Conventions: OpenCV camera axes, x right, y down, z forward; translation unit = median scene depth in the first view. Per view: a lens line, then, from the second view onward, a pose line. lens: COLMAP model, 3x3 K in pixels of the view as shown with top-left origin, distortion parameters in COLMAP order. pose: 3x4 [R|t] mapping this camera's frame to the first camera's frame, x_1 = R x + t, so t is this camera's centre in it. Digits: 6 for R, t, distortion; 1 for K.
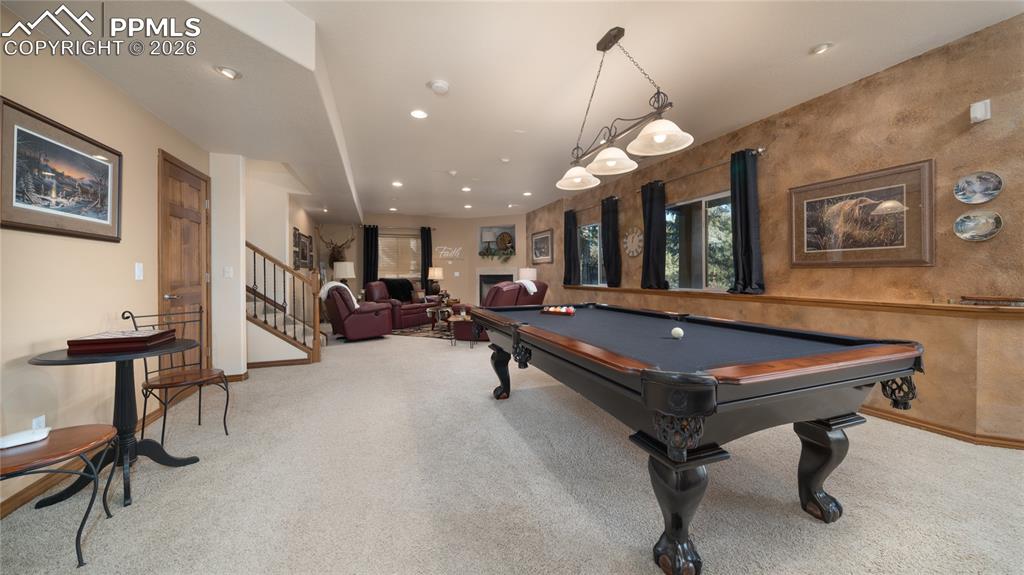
lens RADIAL K [[352.4, 0, 510.0], [0, 352.4, 281.3], [0, 0, 1]] dist [-0.008413, 0.000388]
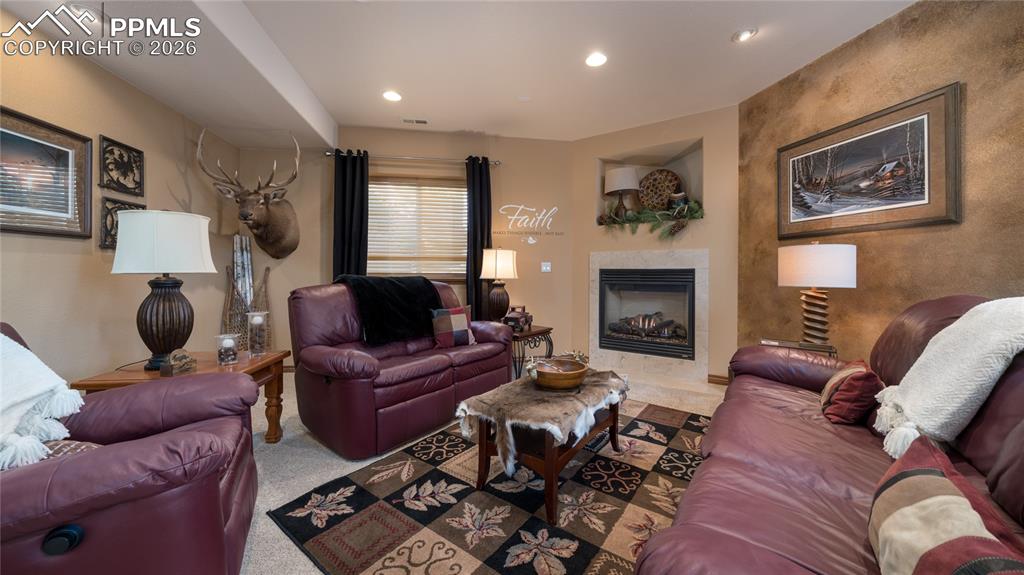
lens RADIAL K [[352.4, 0, 509.5], [0, 352.4, 273.3], [0, 0, 1]] dist [-0.008413, 0.000388]
pose [[0.983279, 0.008561, -0.181905, -0.123438], [-0.011243, 0.999843, -0.013720, -0.006736], [0.181759, 0.015536, 0.983220, 0.594508]]
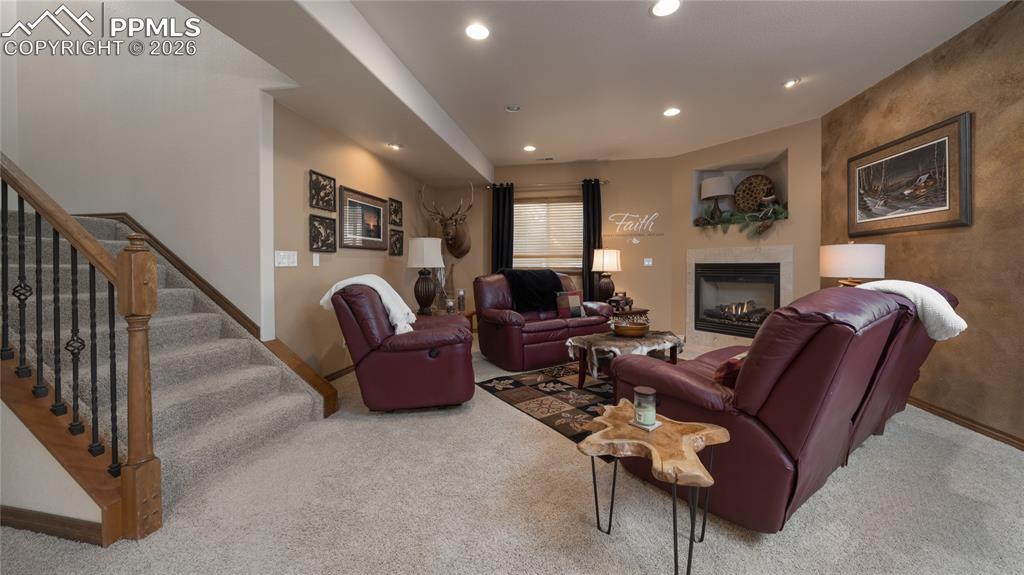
lens RADIAL K [[352.4, 0, 512.0], [0, 352.4, 268.6], [0, 0, 1]] dist [-0.008413, 0.000388]
pose [[0.856744, 0.008054, -0.515679, -0.054287], [-0.013065, 0.999896, -0.006090, -0.004891], [0.515577, 0.011954, 0.856760, 0.454226]]
